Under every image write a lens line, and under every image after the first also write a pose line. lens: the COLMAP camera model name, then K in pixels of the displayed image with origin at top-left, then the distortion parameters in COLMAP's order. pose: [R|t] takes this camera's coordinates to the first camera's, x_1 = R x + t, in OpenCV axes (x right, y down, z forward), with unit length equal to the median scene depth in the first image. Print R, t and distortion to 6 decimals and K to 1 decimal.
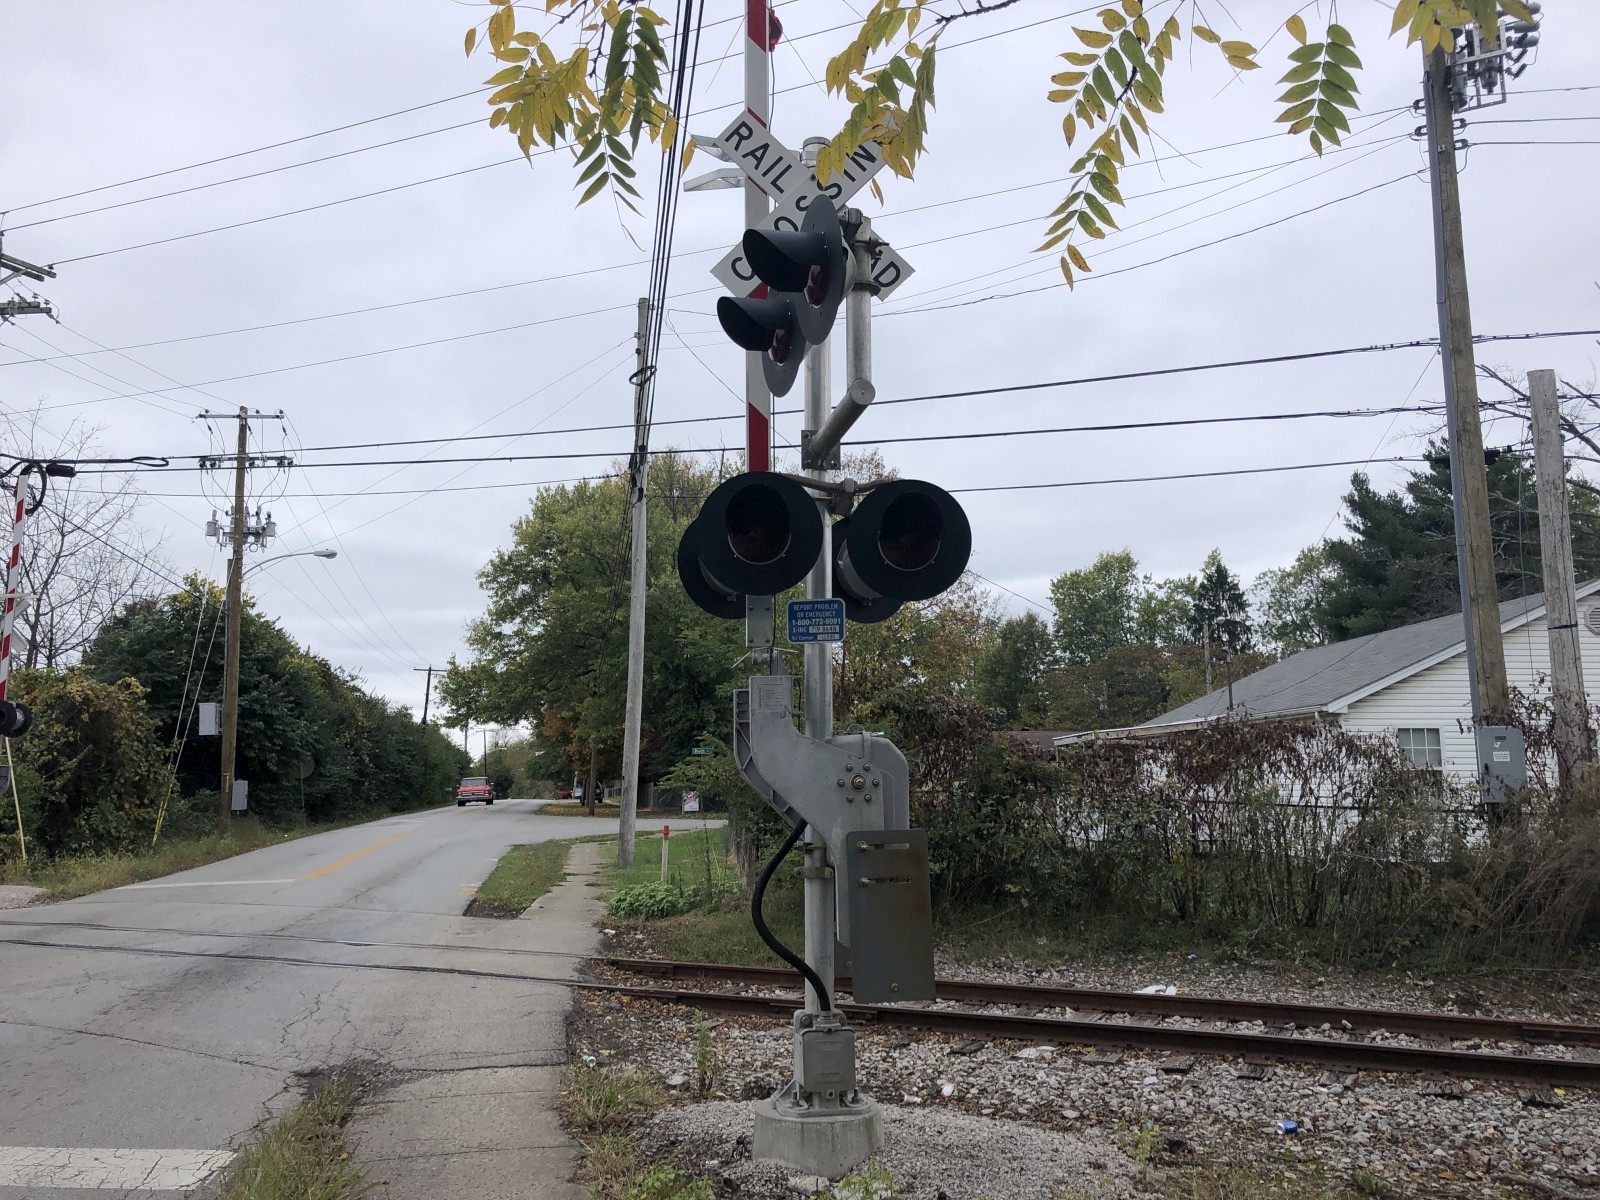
lens RADIAL K [[1332.5, 0, 809.5], [0, 1332.5, 593.0], [0, 0, 1]] dist [0.038185, -0.035021]
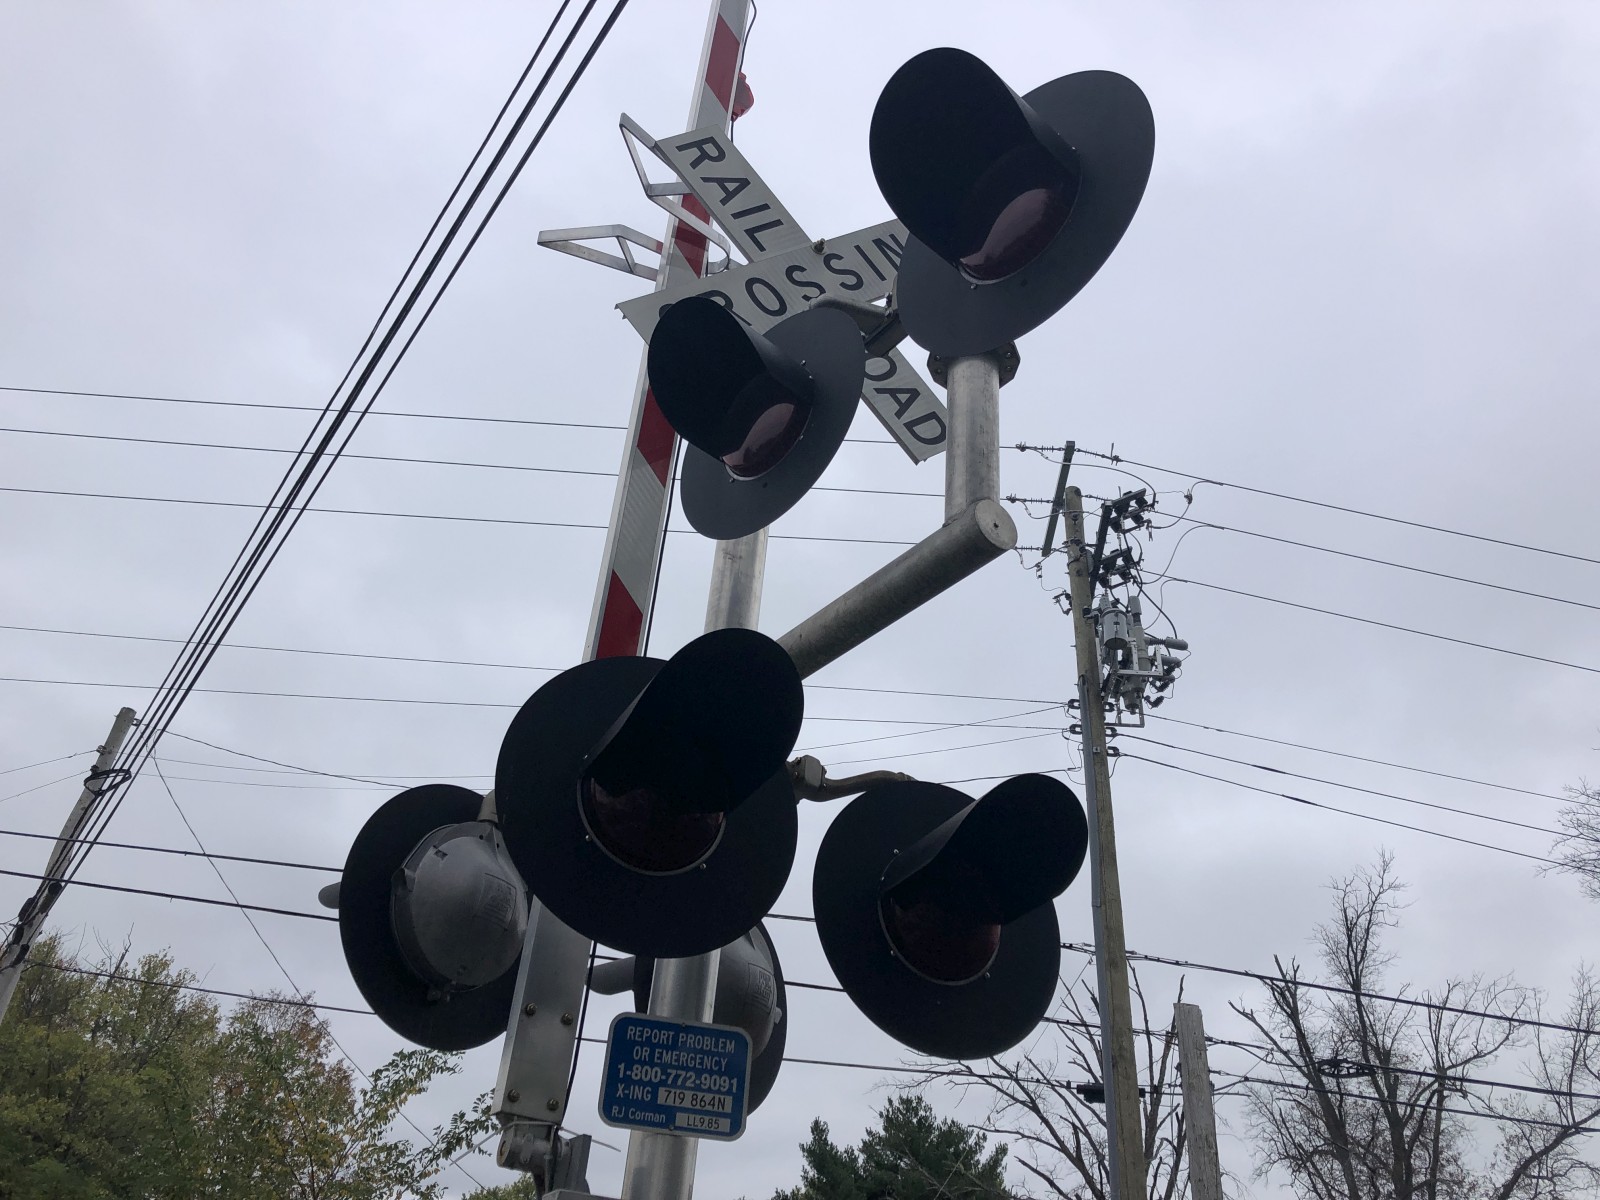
lens RADIAL K [[1332.5, 0, 793.7], [0, 1332.5, 593.9], [0, 0, 1]] dist [0.038185, -0.035021]
pose [[0.900893, 0.304181, 0.309621, -0.057010], [-0.144137, 0.882526, -0.447630, 0.031370], [-0.409409, 0.358639, 0.838905, 0.238696]]
